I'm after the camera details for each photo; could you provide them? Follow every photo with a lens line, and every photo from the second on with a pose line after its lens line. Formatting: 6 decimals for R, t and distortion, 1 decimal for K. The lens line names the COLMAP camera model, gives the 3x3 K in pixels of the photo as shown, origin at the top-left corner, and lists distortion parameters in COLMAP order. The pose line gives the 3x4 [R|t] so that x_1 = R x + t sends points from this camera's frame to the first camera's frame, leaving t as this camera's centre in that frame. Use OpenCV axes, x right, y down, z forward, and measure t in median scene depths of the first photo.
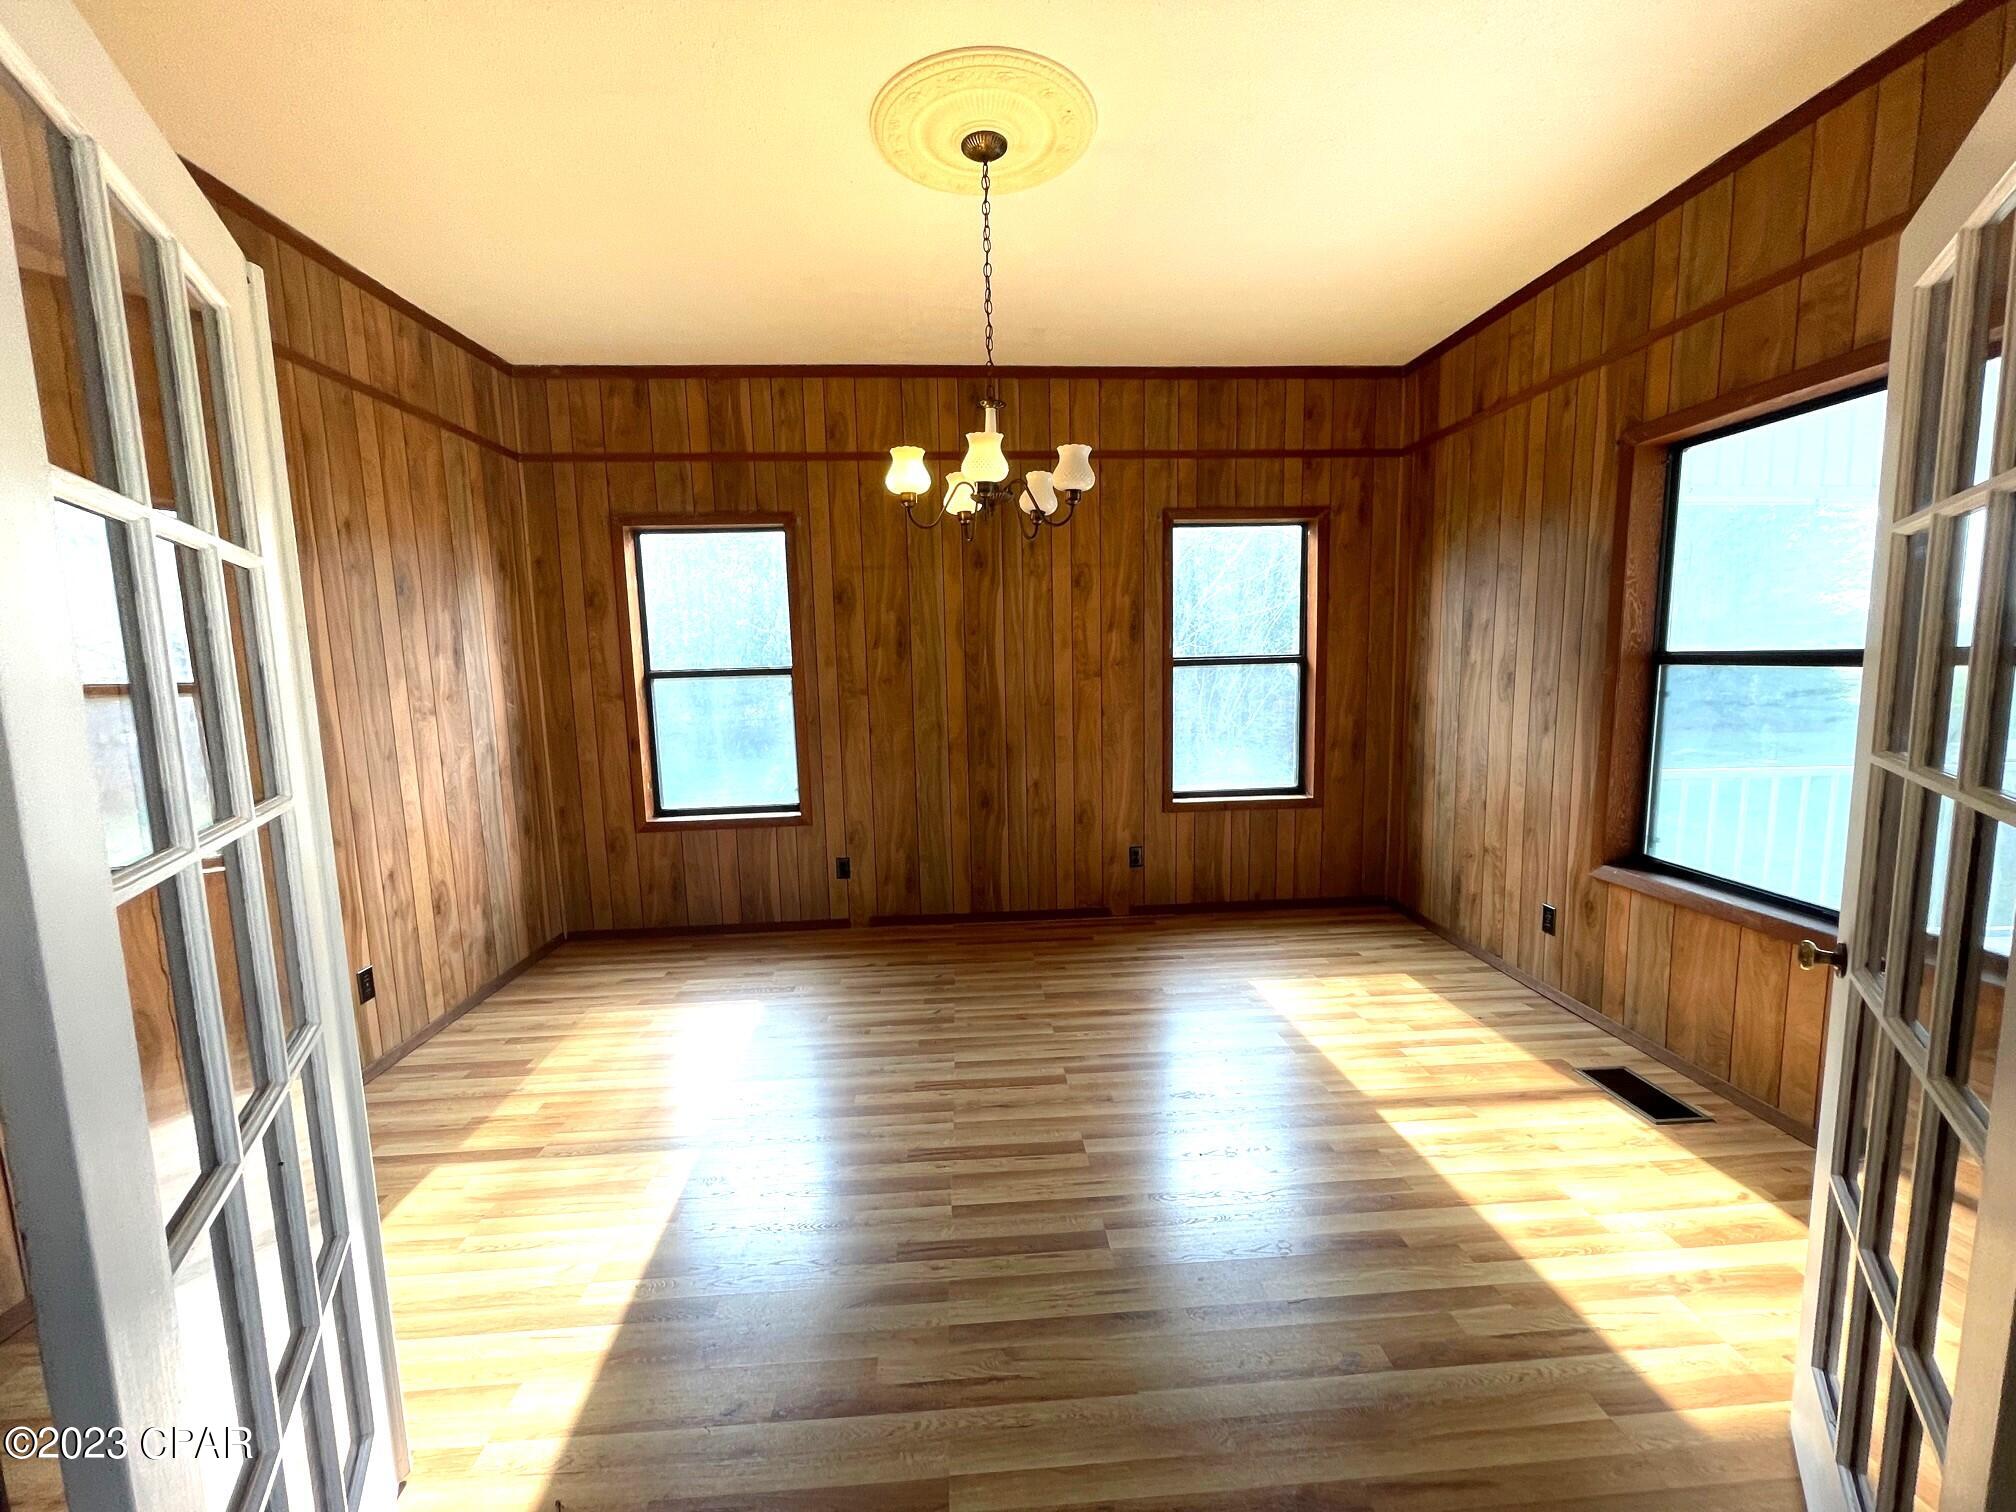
lens RADIAL K [[812.5, 0, 1006.2], [0, 812.5, 757.3], [0, 0, 1]] dist [-0.003868, -0.000048]
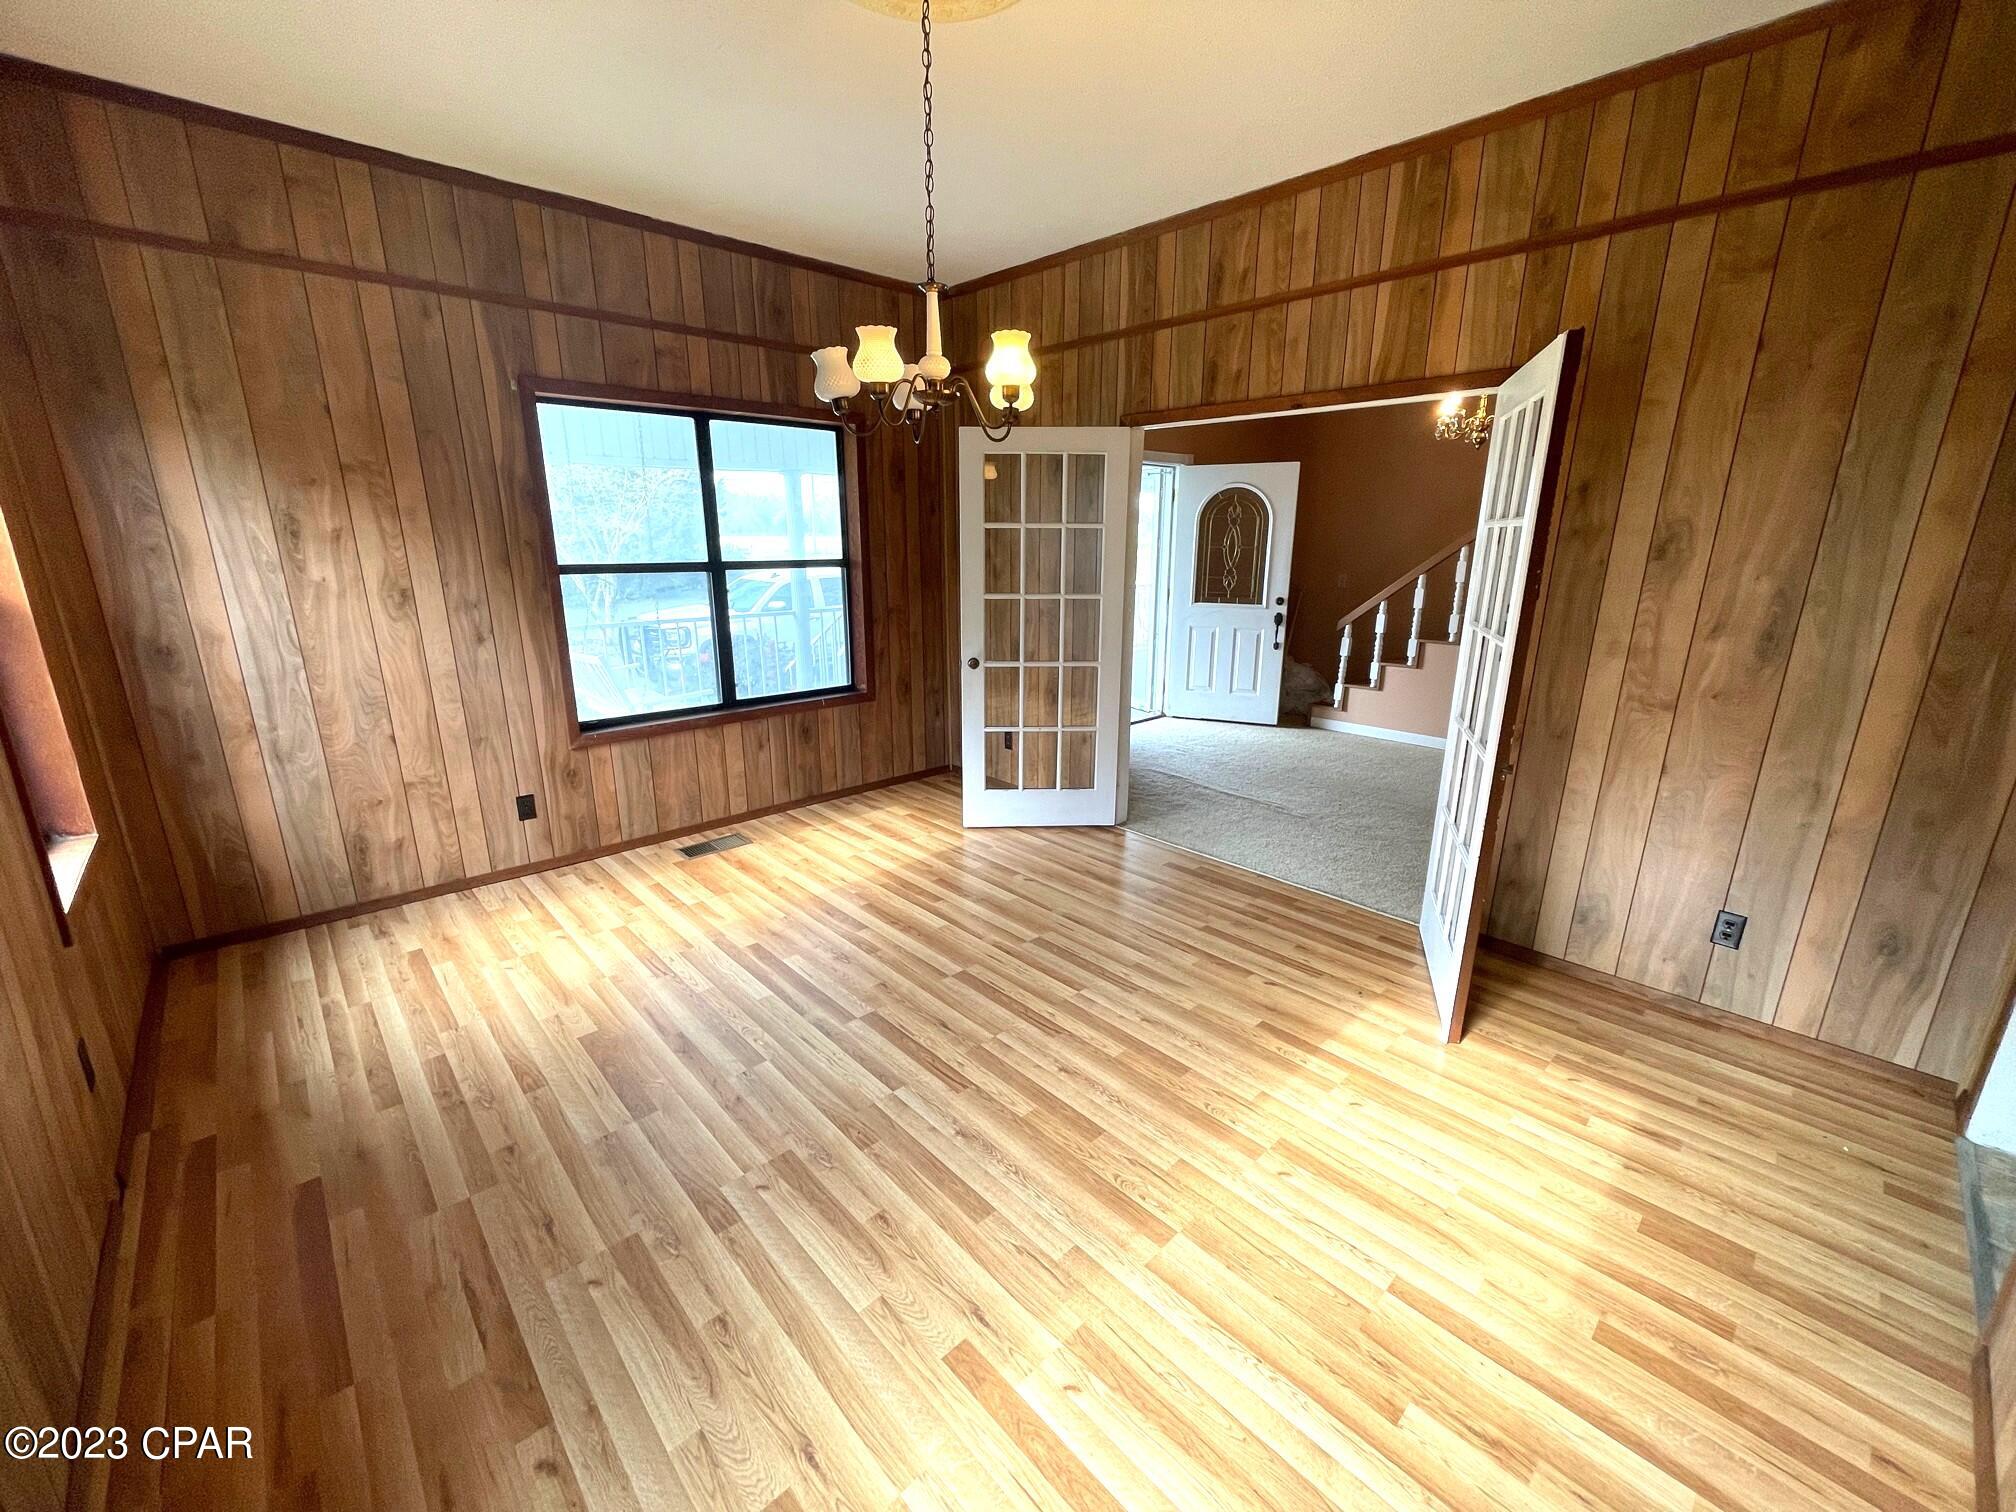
lens RADIAL K [[812.5, 0, 1008.3], [0, 812.5, 752.3], [0, 0, 1]] dist [-0.003868, -0.000048]
pose [[-0.633176, -0.180186, 0.752743, -0.536597], [0.101836, 0.944678, 0.311790, -0.141382], [-0.767279, 0.274074, -0.579798, 1.018910]]
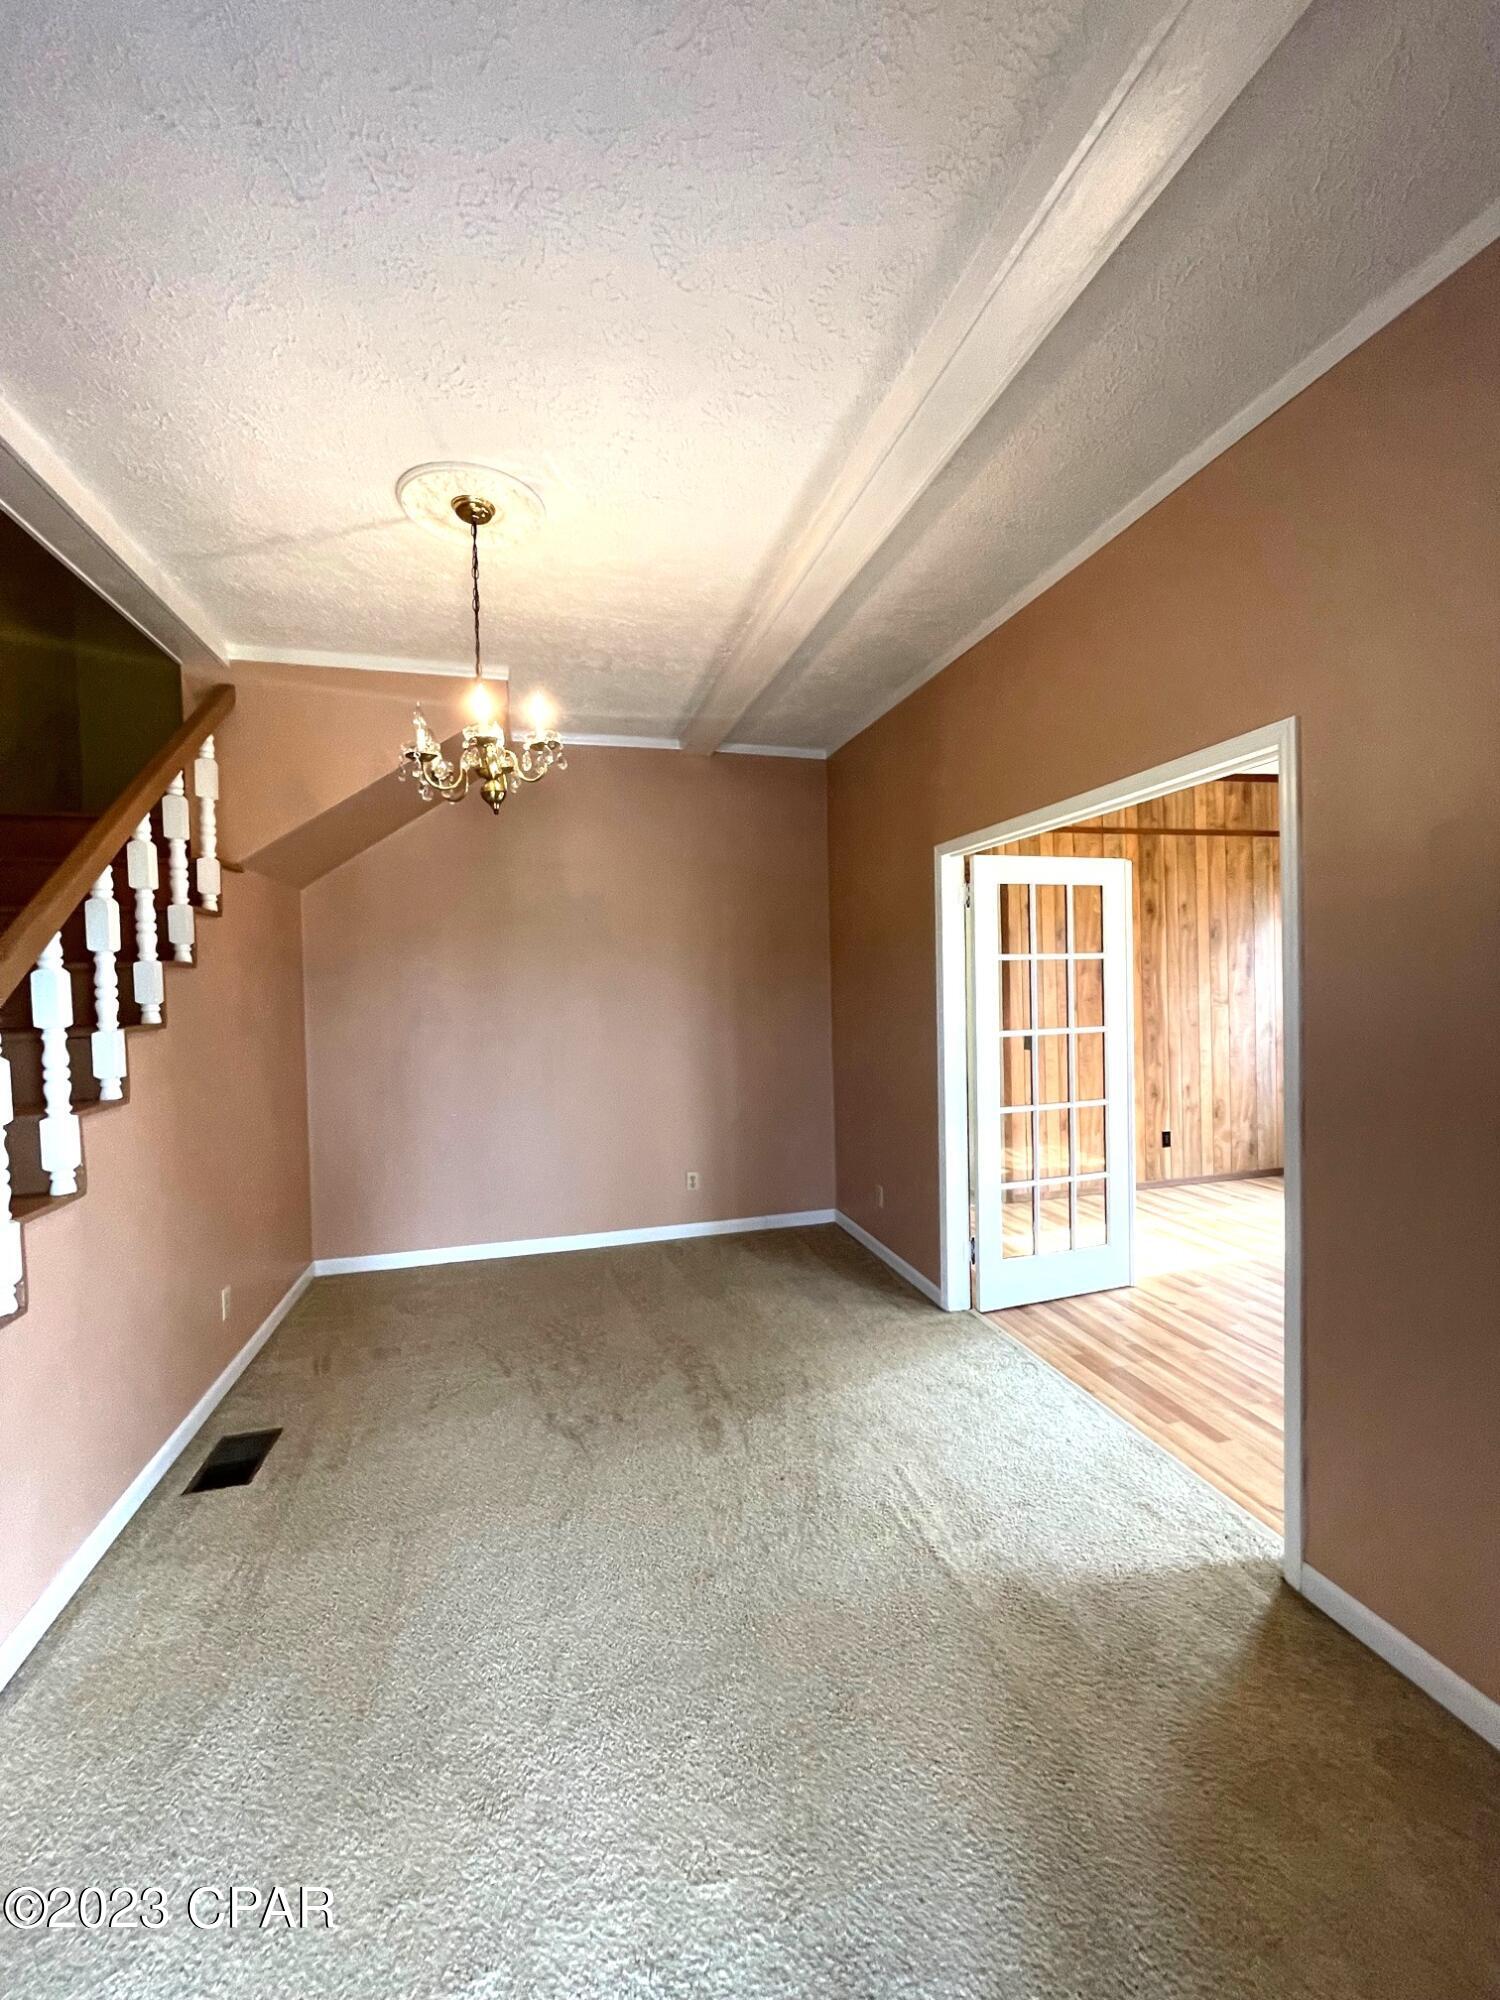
lens RADIAL K [[806.0, 0, 745.9], [0, 806.0, 990.1], [0, 0, 1]] dist [-0.003868, -0.000048]
pose [[0.190063, 0.033798, -0.981190, 0.720309], [-0.097330, 0.995133, 0.015425, -0.006542], [0.976935, 0.092567, 0.192428, -0.315470]]
